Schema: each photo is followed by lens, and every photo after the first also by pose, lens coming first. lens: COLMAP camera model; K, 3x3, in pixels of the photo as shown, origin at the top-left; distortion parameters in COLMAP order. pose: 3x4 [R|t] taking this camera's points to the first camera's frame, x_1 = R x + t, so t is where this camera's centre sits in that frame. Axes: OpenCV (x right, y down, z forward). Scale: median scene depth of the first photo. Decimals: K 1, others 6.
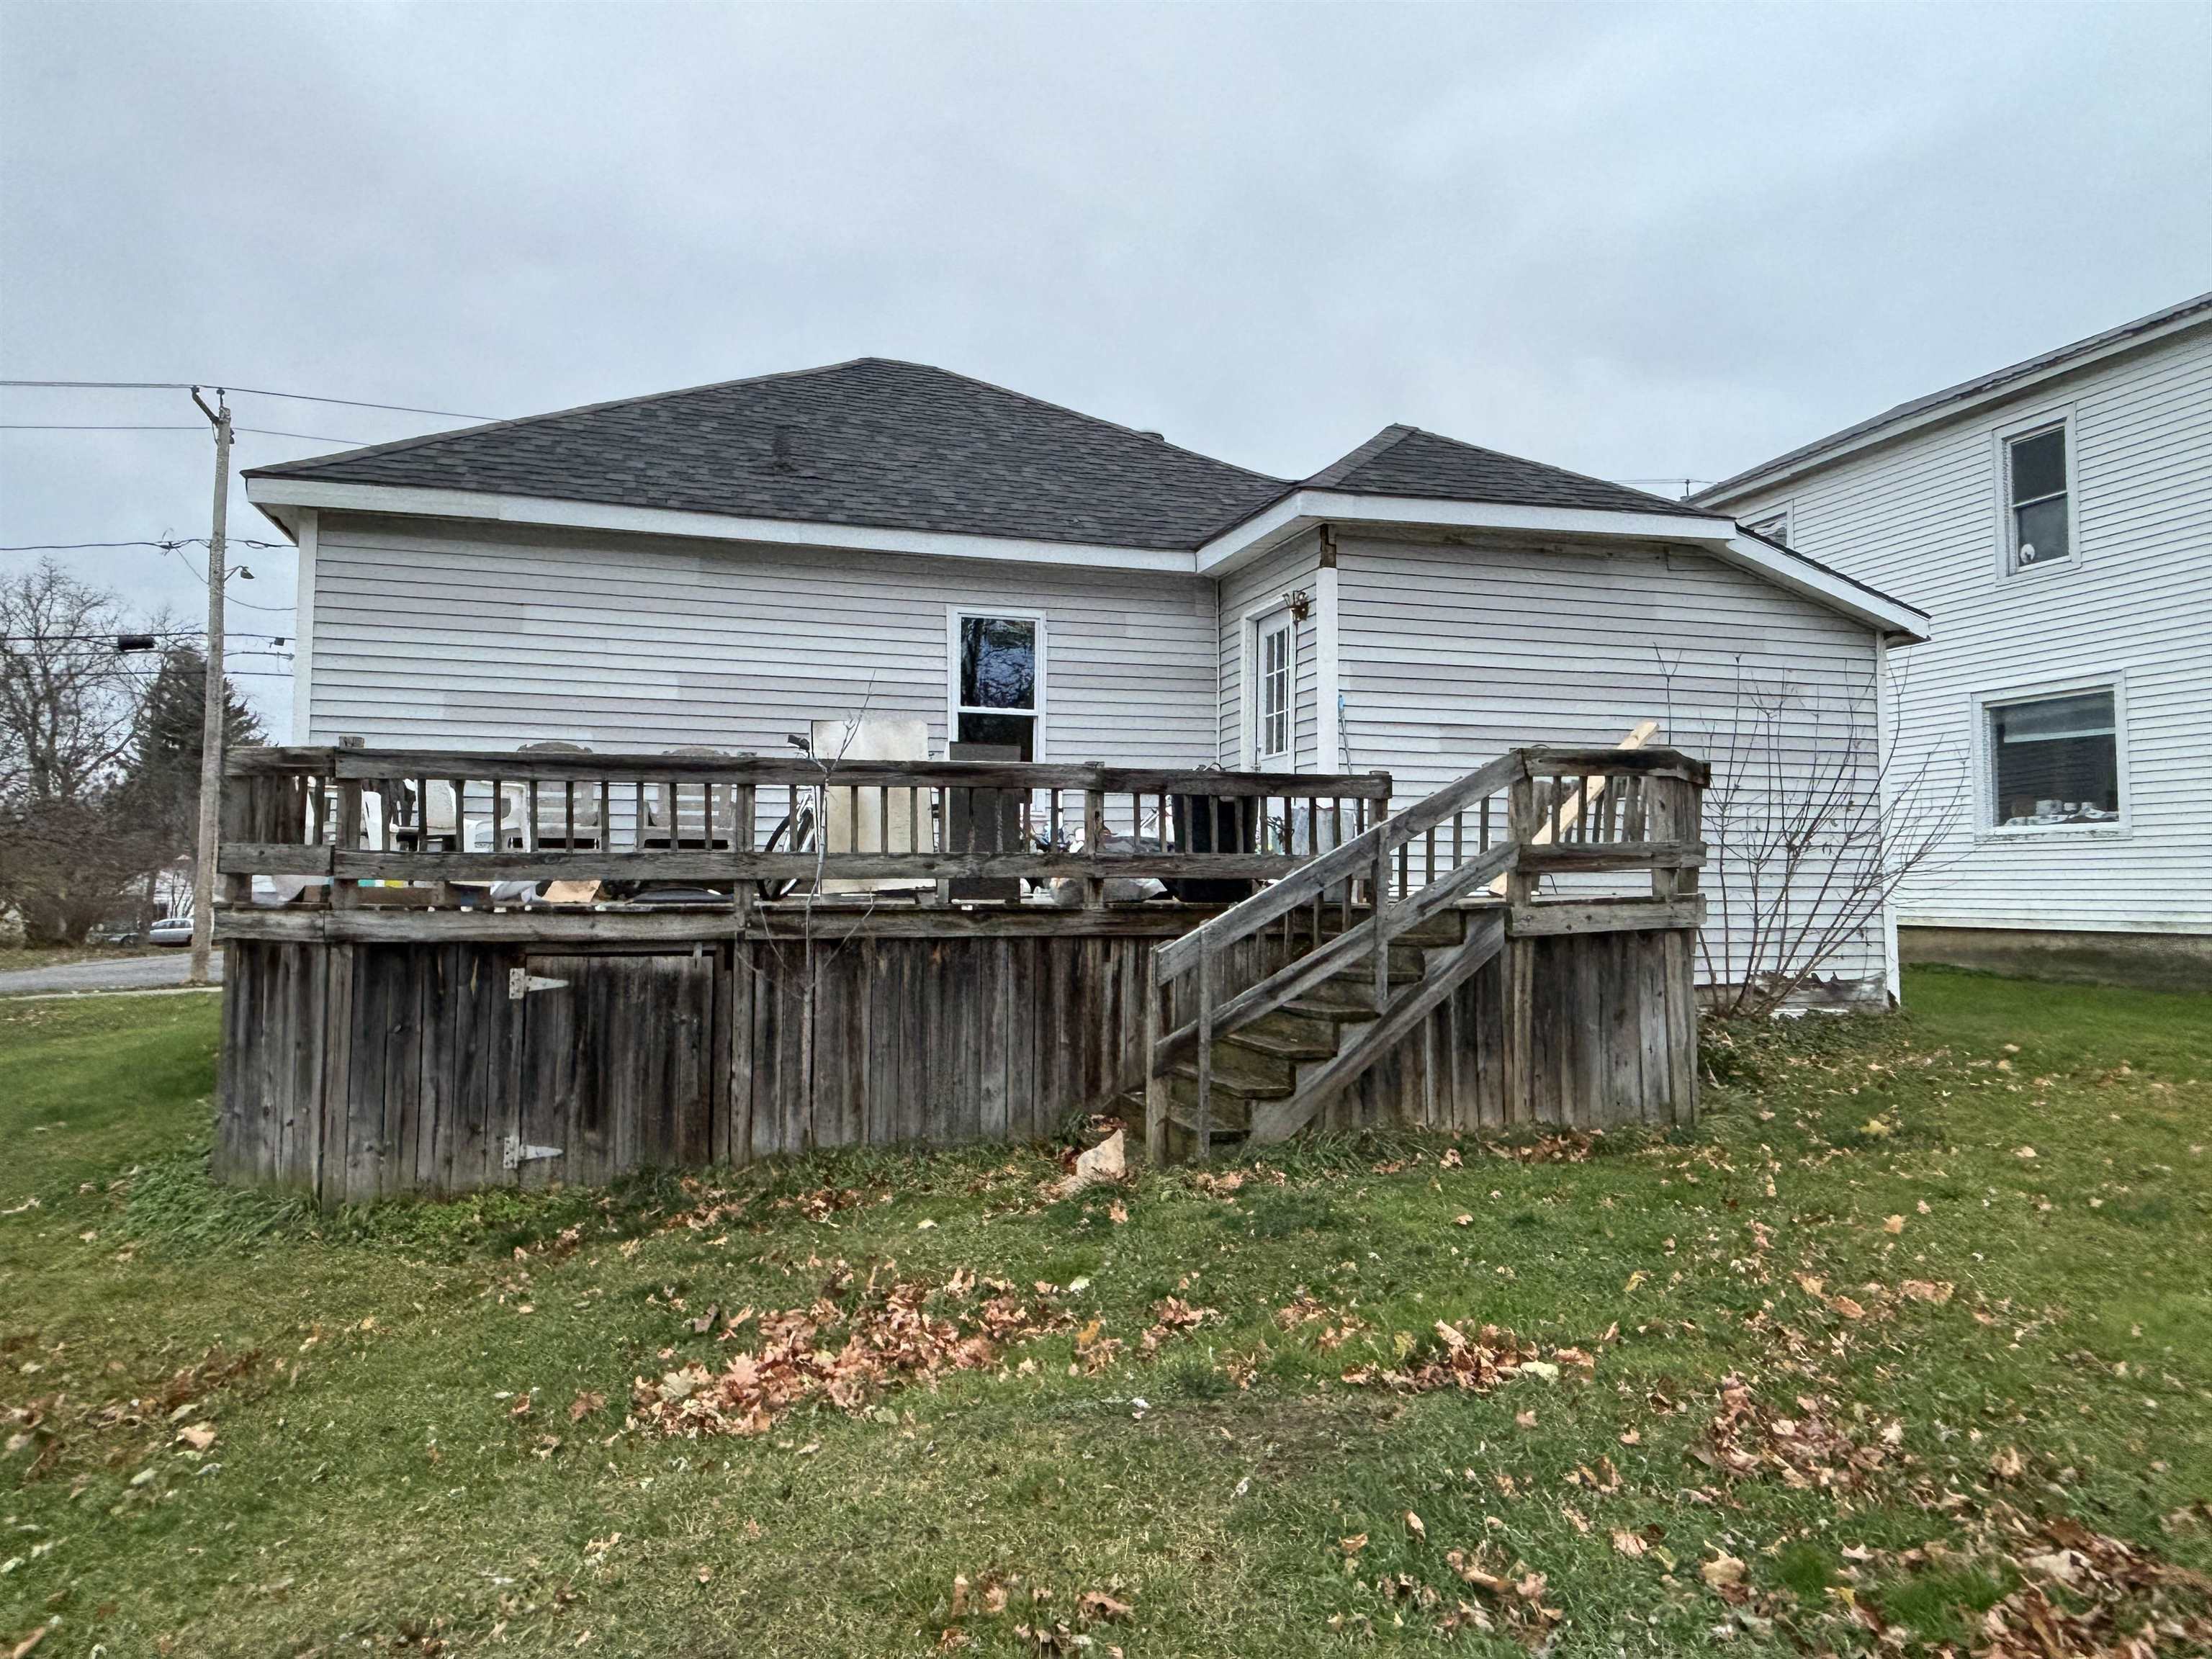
lens RADIAL K [[1481.7, 0, 1106.0], [0, 1481.7, 829.5], [0, 0, 1]] dist [-0.002894, -0.000748]
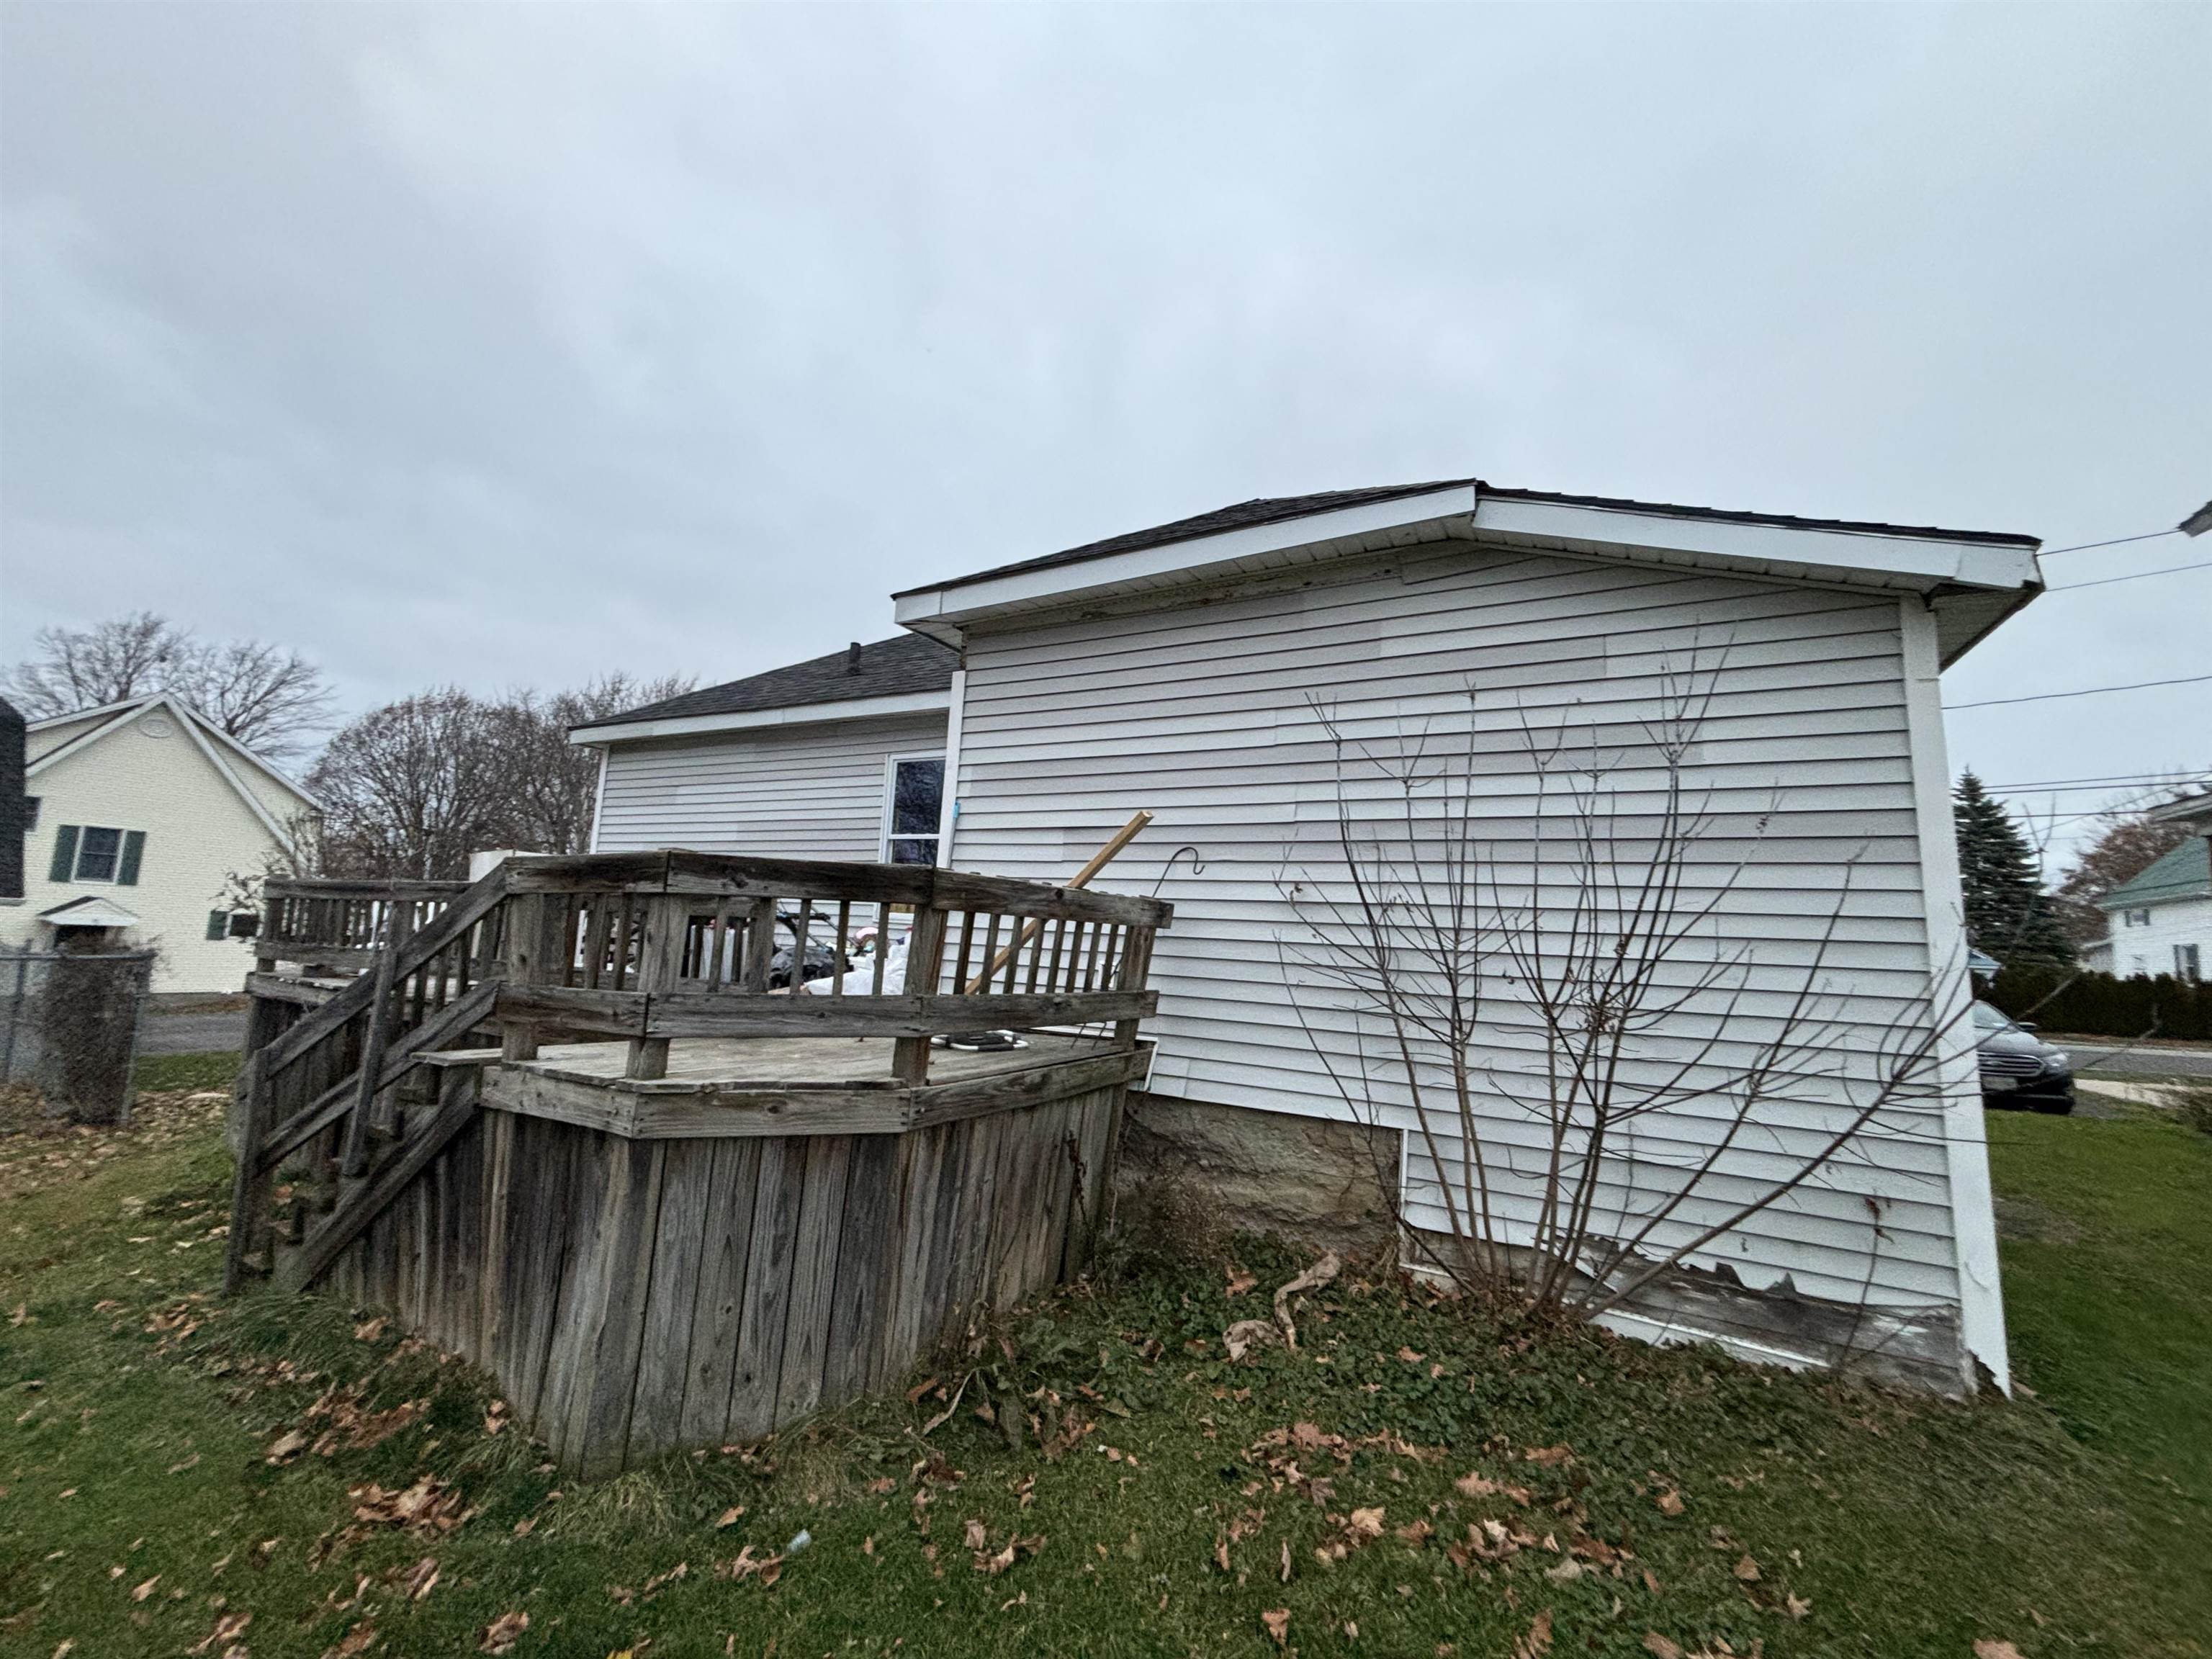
lens RADIAL K [[887.4, 0, 1106.0], [0, 887.4, 829.5], [0, 0, 1]] dist [0.000946, 0.000119]
pose [[0.691772, -0.052572, -0.720200, 0.574690], [-0.021273, 0.995430, -0.093096, -0.022021], [0.721802, 0.079722, 0.687492, 0.631450]]
